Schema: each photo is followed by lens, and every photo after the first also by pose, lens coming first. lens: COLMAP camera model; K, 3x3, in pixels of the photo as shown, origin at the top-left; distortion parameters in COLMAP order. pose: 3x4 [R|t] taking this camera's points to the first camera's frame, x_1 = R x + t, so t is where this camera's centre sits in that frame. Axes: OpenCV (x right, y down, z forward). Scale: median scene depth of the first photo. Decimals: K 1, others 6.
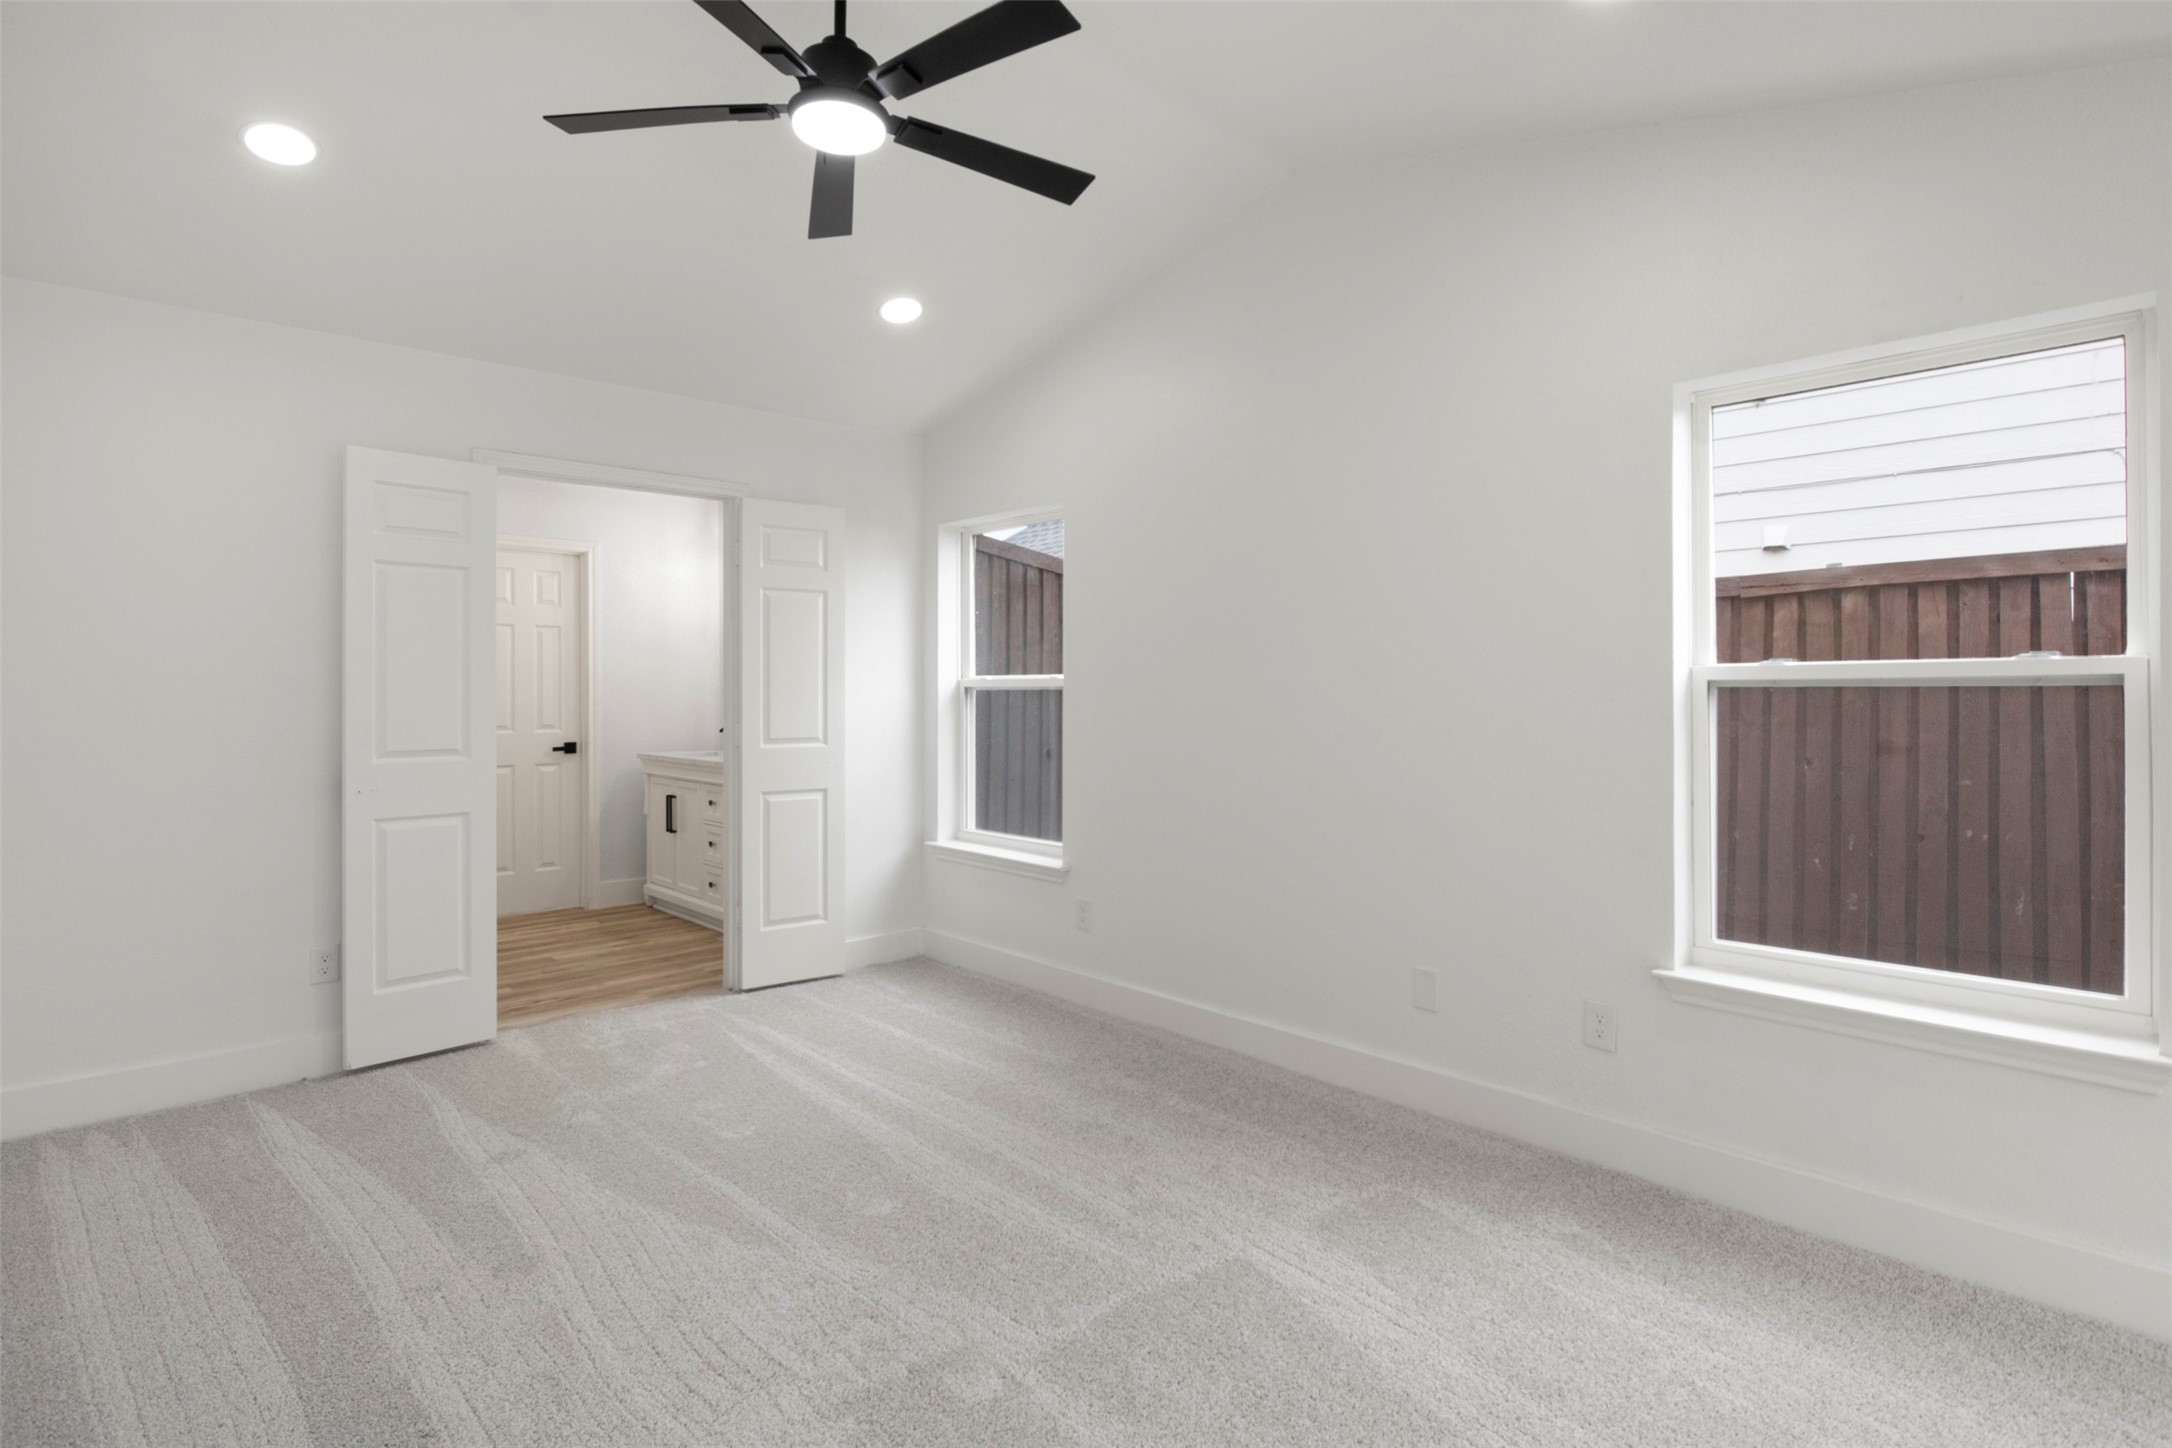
lens RADIAL K [[1087.6, 0, 1081.7], [0, 1087.6, 676.5], [0, 0, 1]] dist [-0.010264, -0.000951]
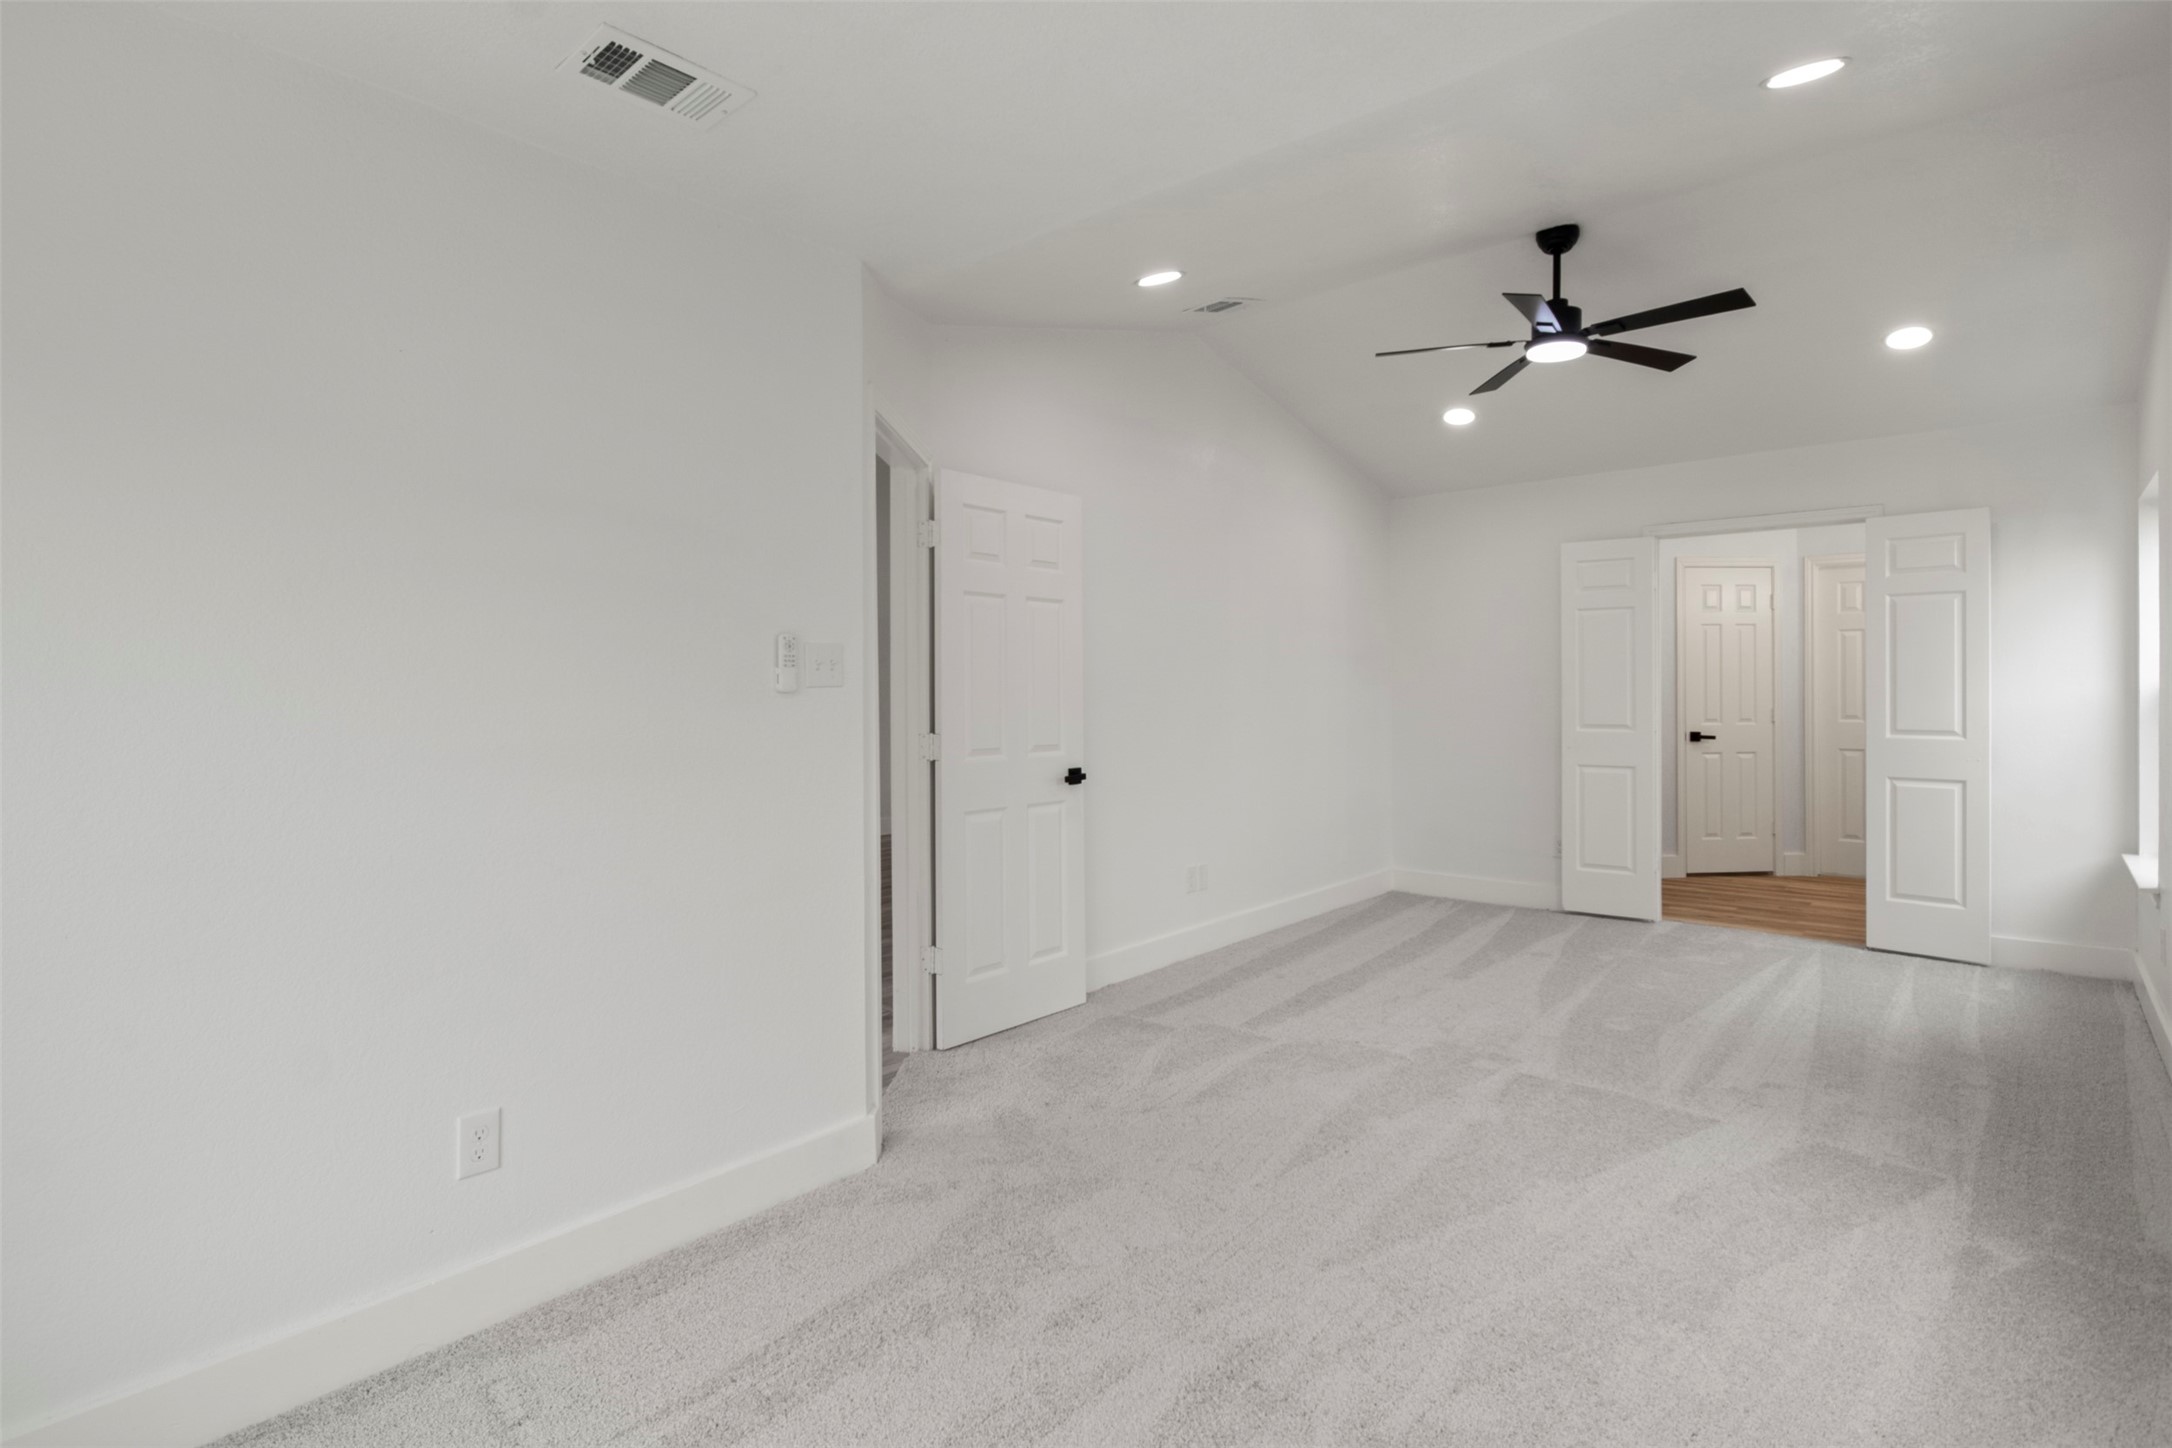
lens RADIAL K [[1087.6, 0, 1081.7], [0, 1087.6, 676.5], [0, 0, 1]] dist [-0.010264, -0.000951]
pose [[0.122118, -0.004524, -0.992505, 0.888139], [0.021639, 0.999764, -0.001895, -0.016777], [0.992280, -0.021245, 0.122187, 0.044628]]
